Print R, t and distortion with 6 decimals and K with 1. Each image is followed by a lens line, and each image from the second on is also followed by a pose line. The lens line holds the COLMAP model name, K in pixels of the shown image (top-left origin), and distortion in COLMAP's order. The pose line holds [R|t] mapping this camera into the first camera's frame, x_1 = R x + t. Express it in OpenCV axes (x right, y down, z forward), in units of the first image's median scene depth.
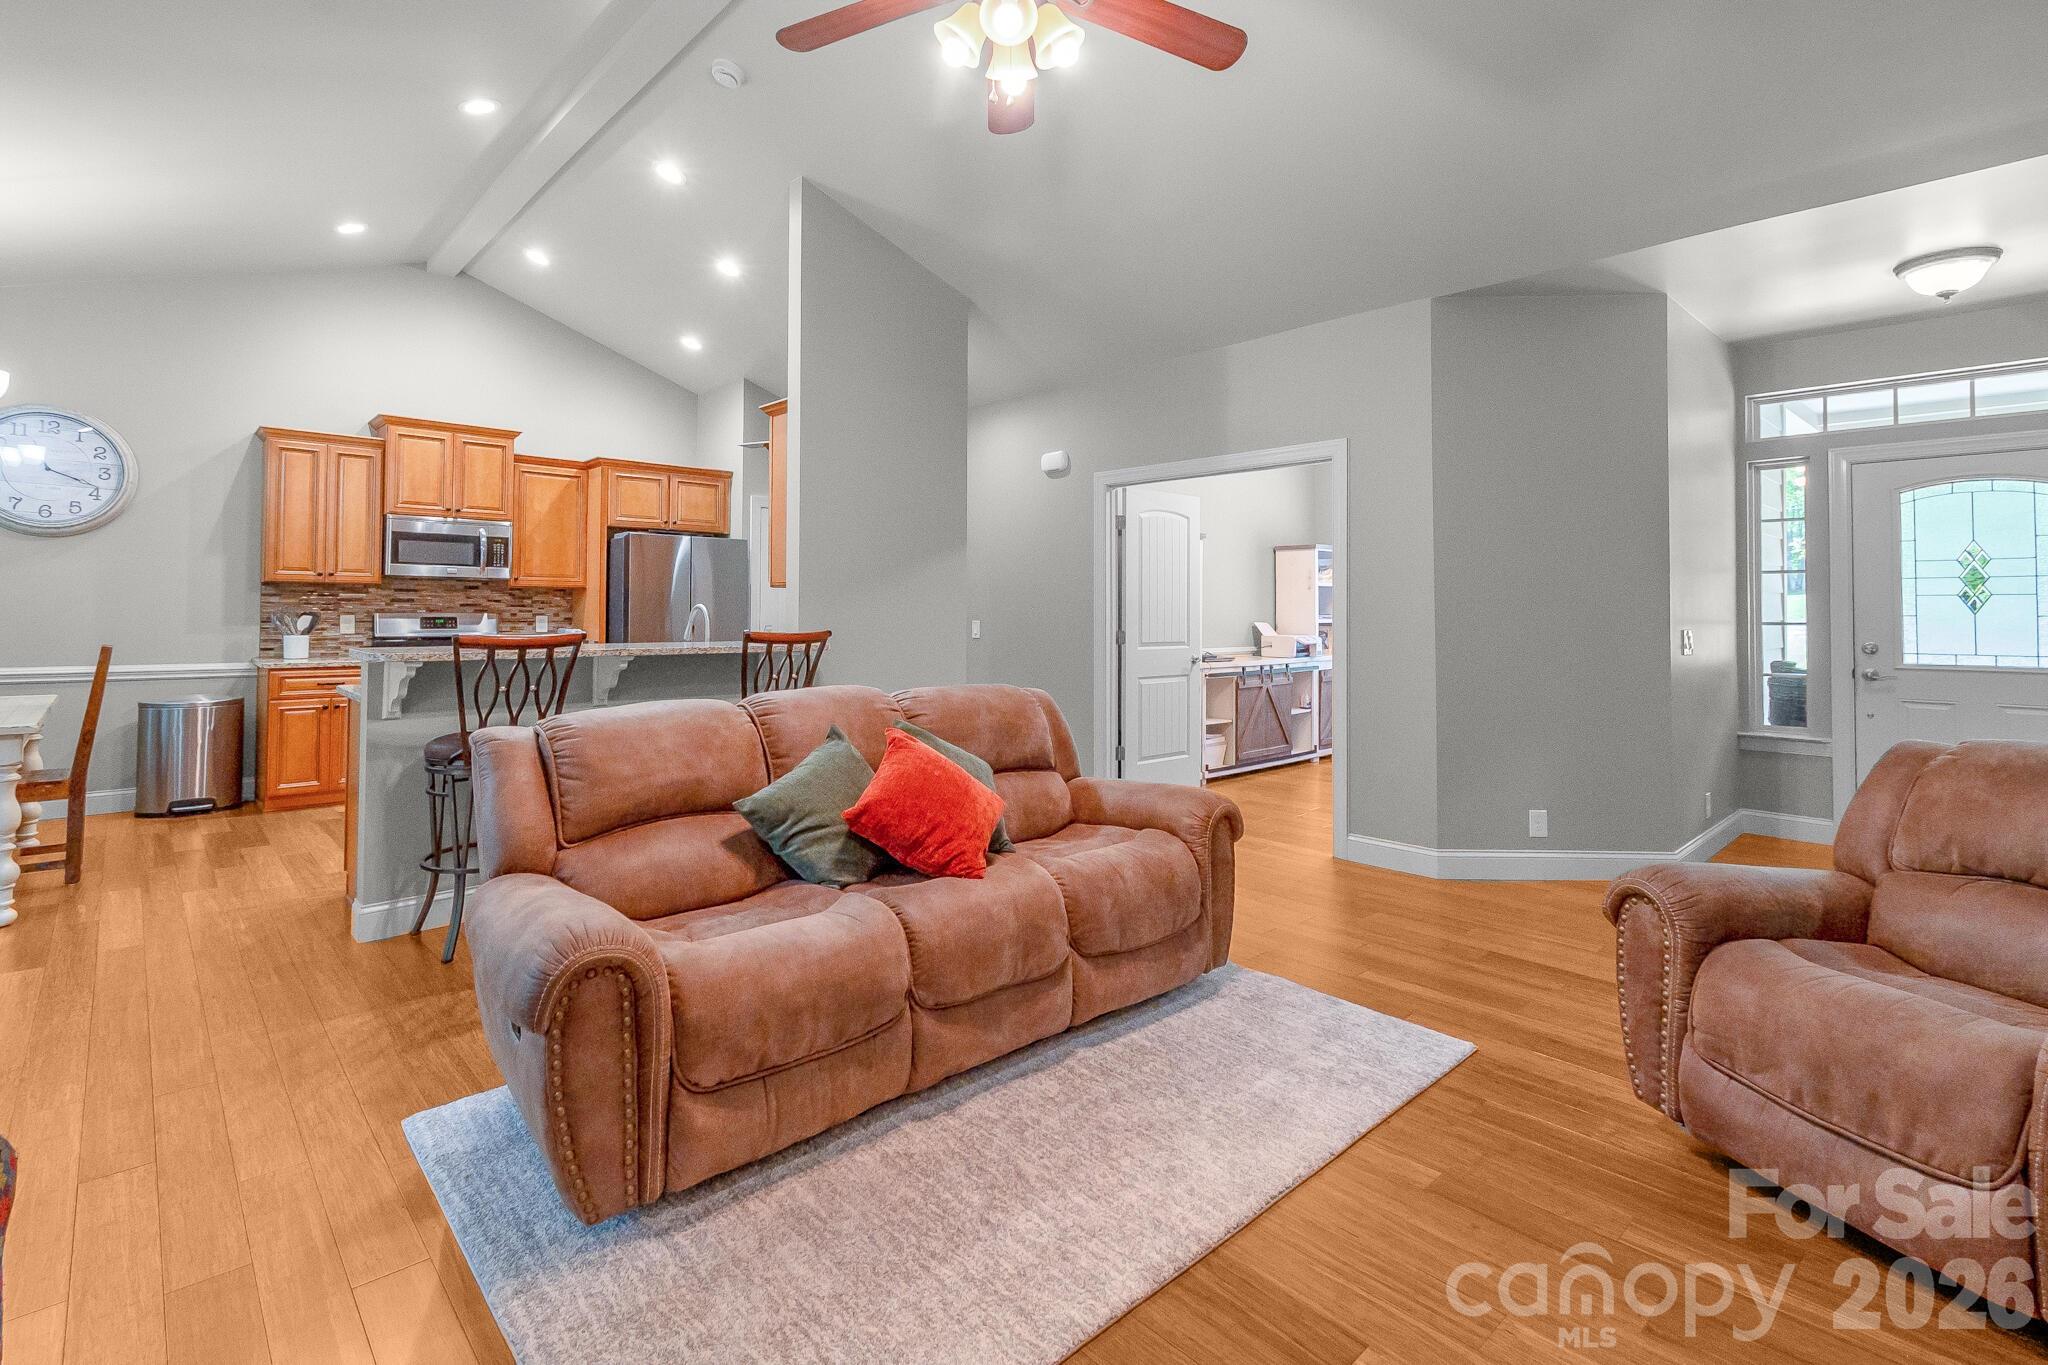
lens RADIAL K [[943.3, 0, 1005.3], [0, 943.3, 596.5], [0, 0, 1]] dist [0.008463, -0.005641]
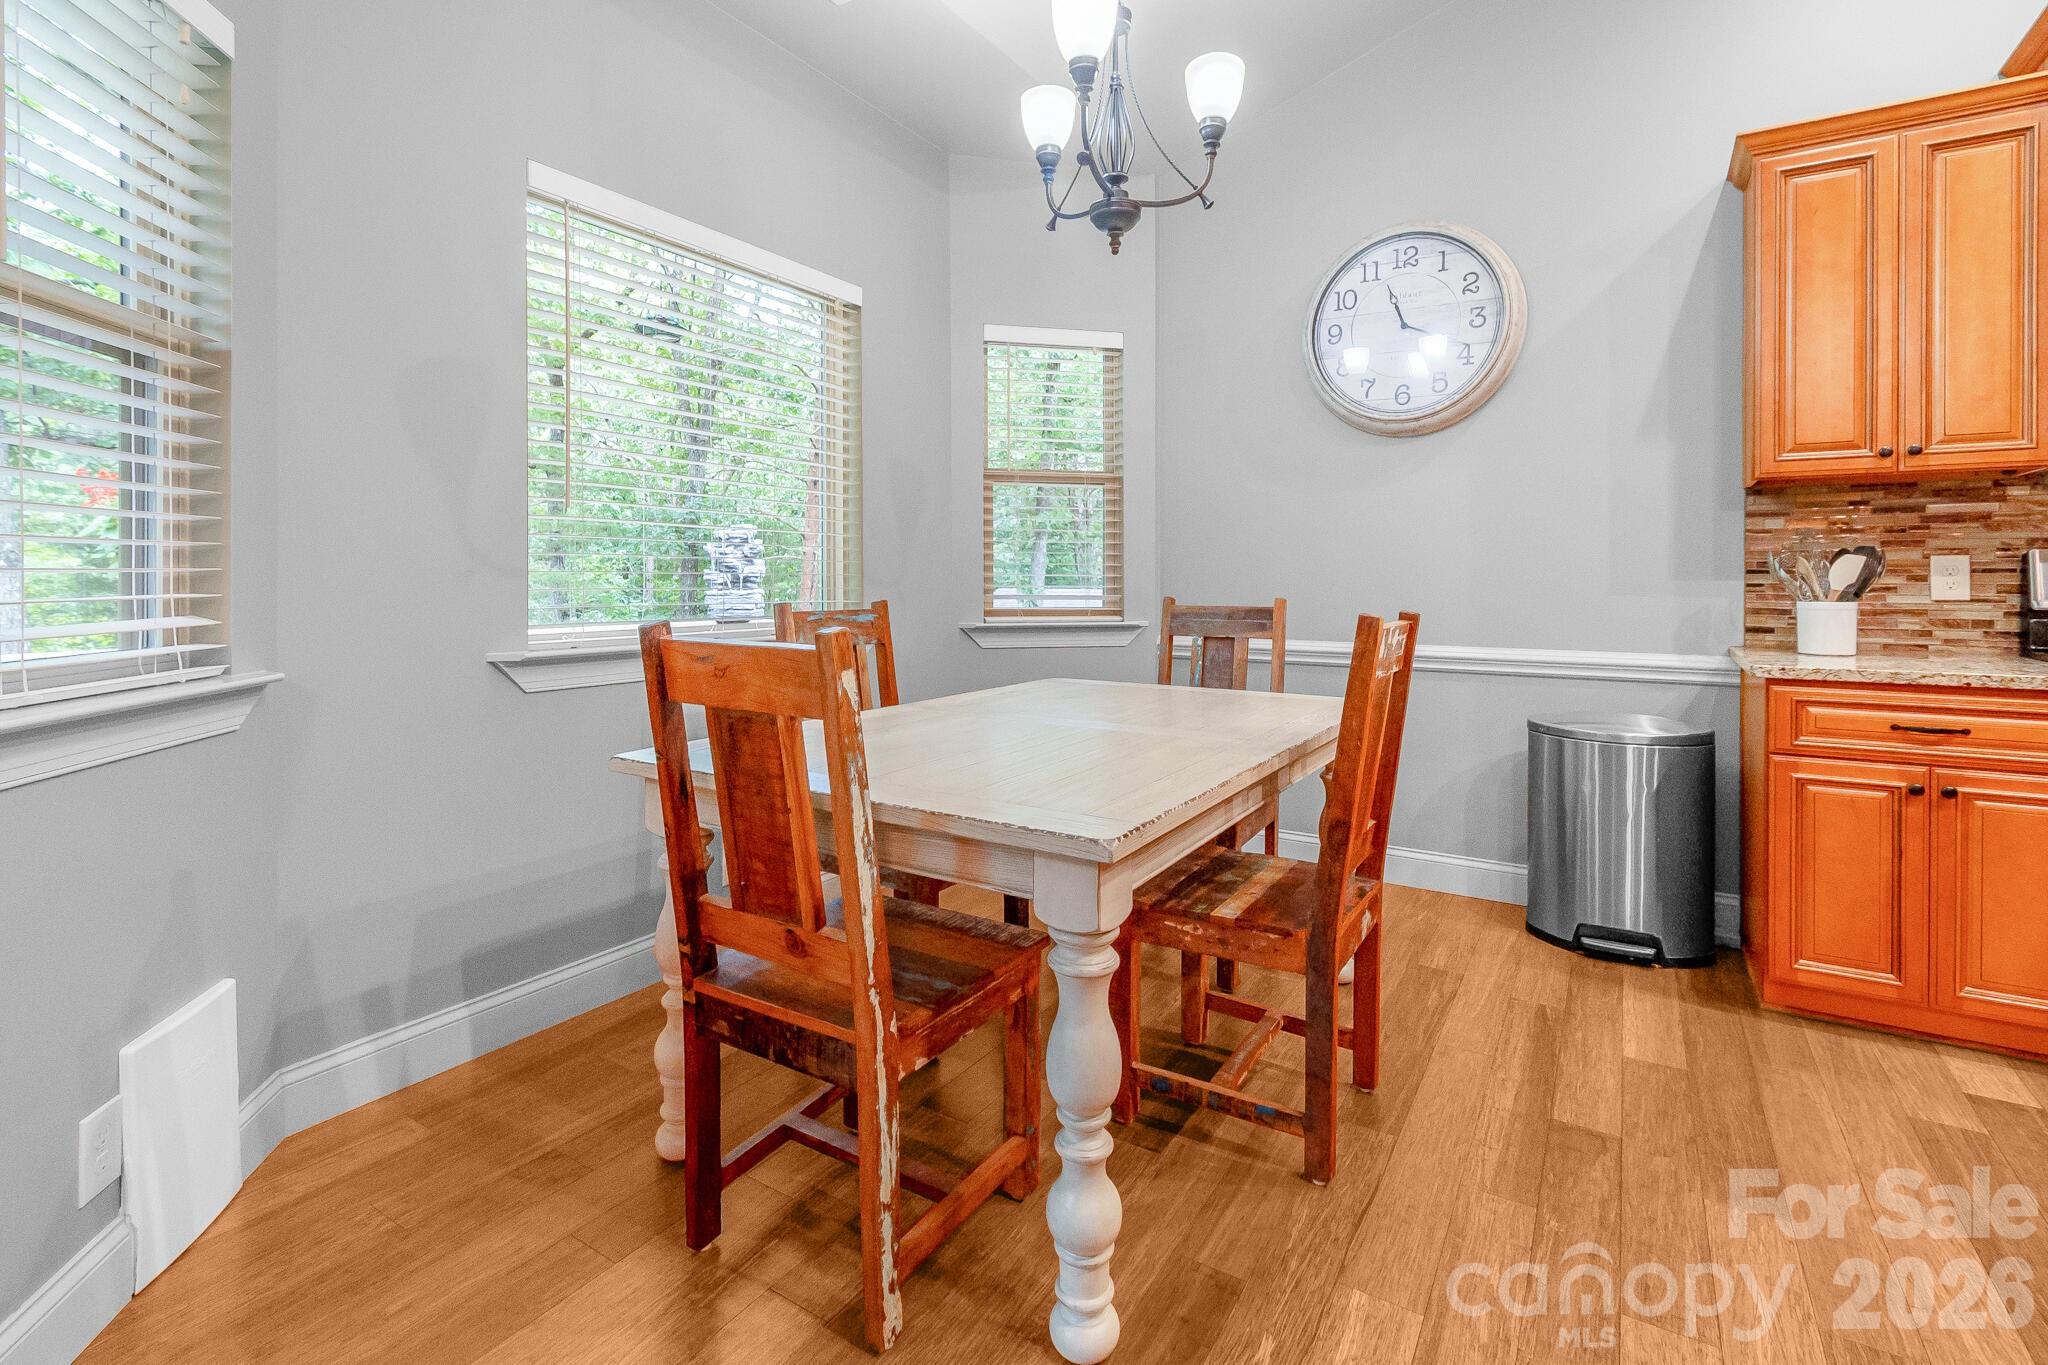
lens RADIAL K [[943.3, 0, 1032.2], [0, 943.3, 580.6], [0, 0, 1]] dist [0.008463, -0.005641]
pose [[0.264930, -0.001530, -0.964266, -0.443998], [0.019072, 0.999811, 0.003654, 0.023913], [0.964079, -0.019359, 0.264909, 0.553930]]
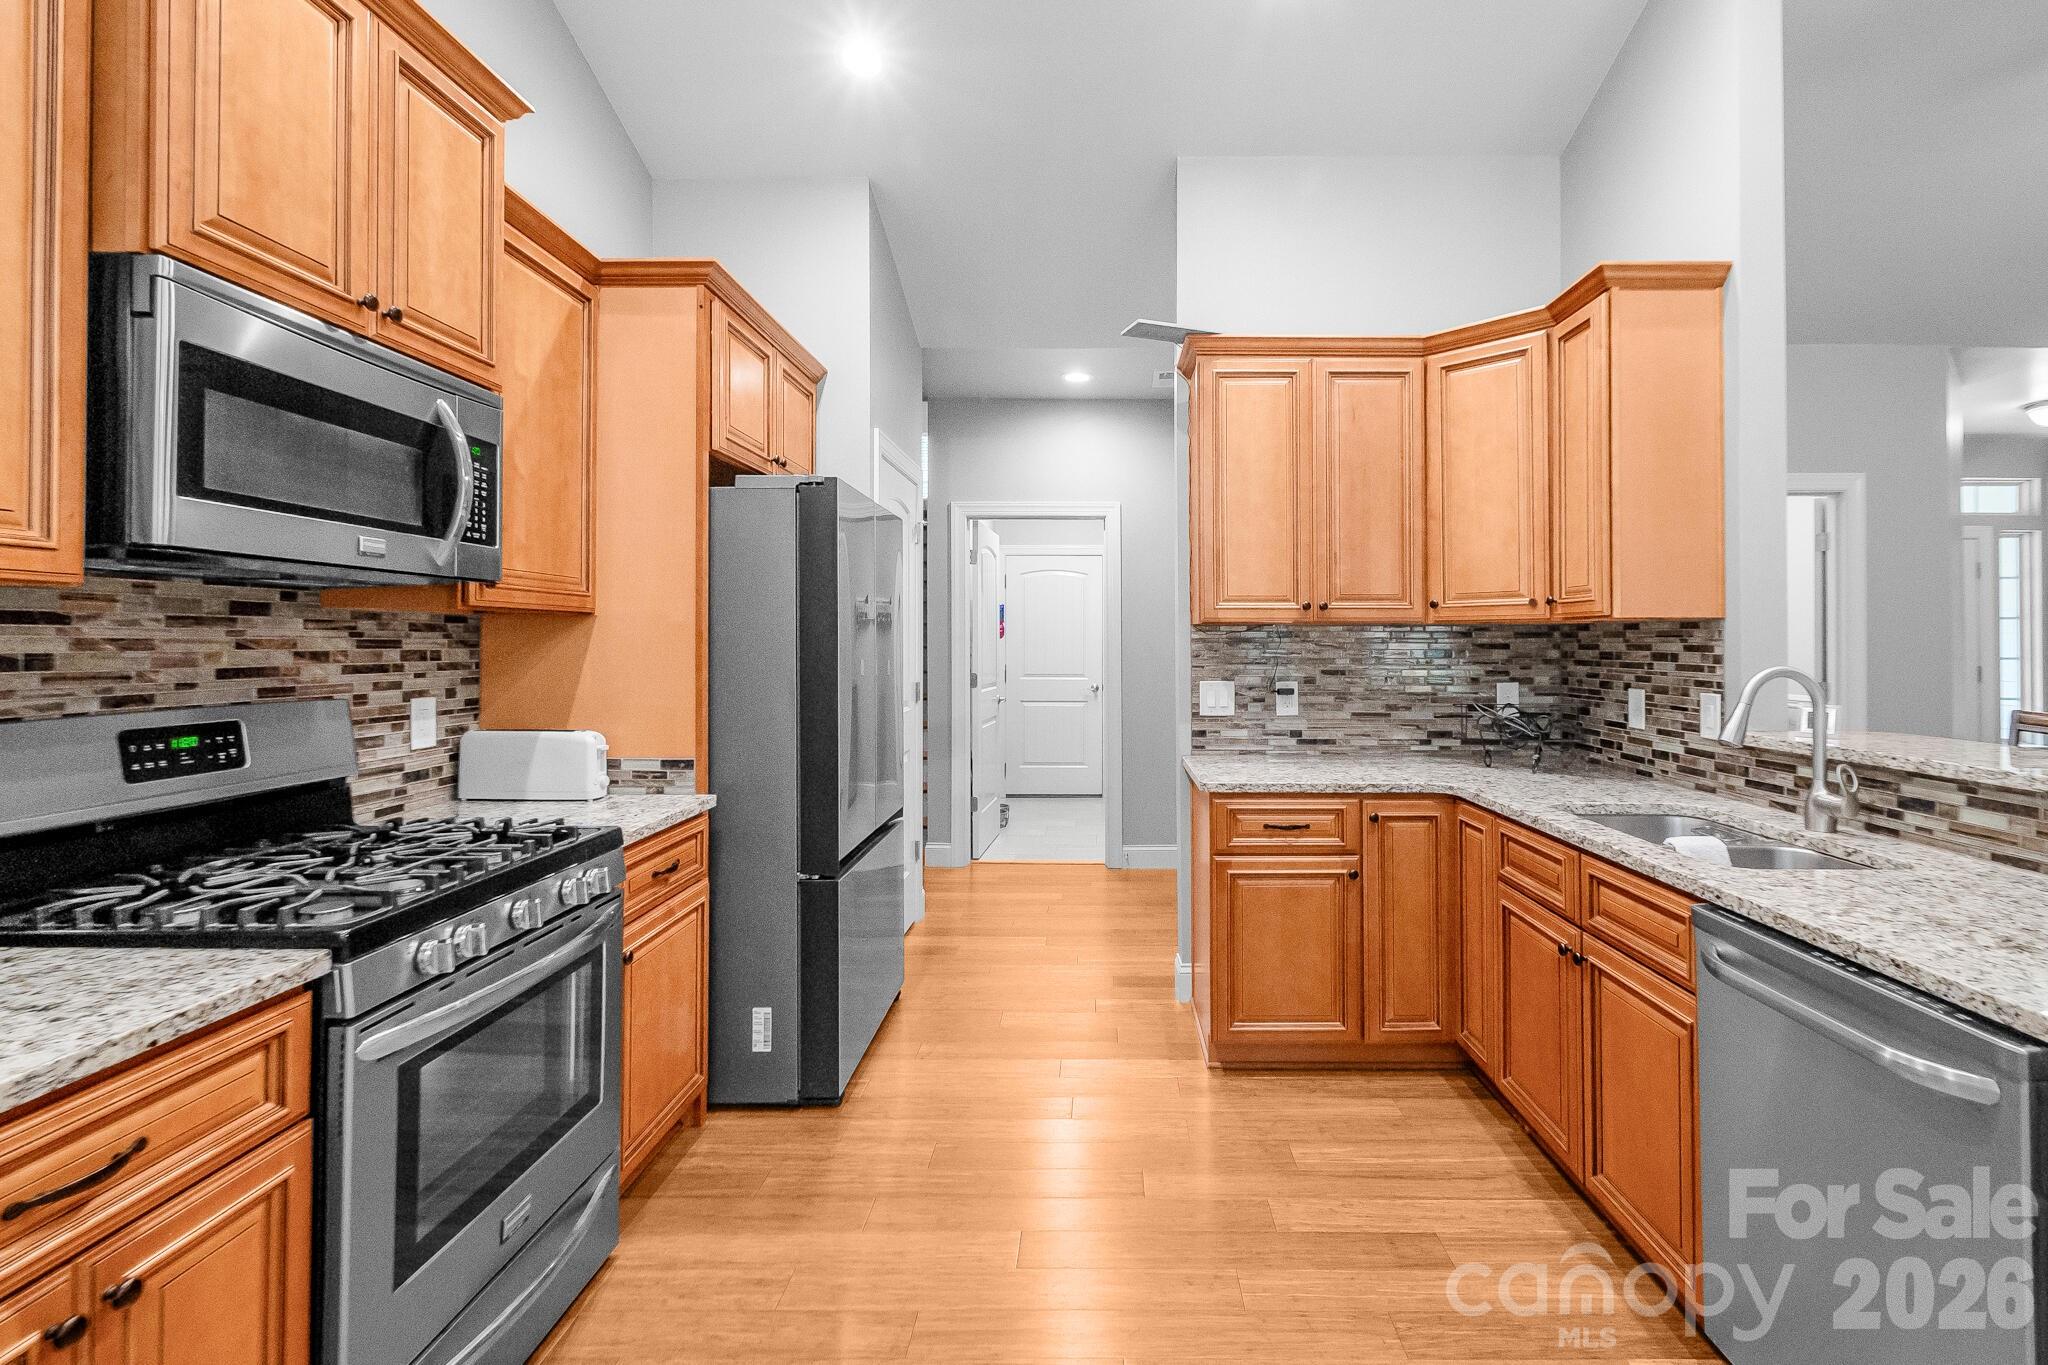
lens RADIAL K [[943.3, 0, 1117.5], [0, 943.3, 632.1], [0, 0, 1]] dist [0.008463, -0.005641]
pose [[0.662803, 0.001372, 0.748792, -0.720040], [-0.006722, 0.999969, 0.004118, -0.006464], [-0.748763, -0.007763, 0.662792, 0.757611]]
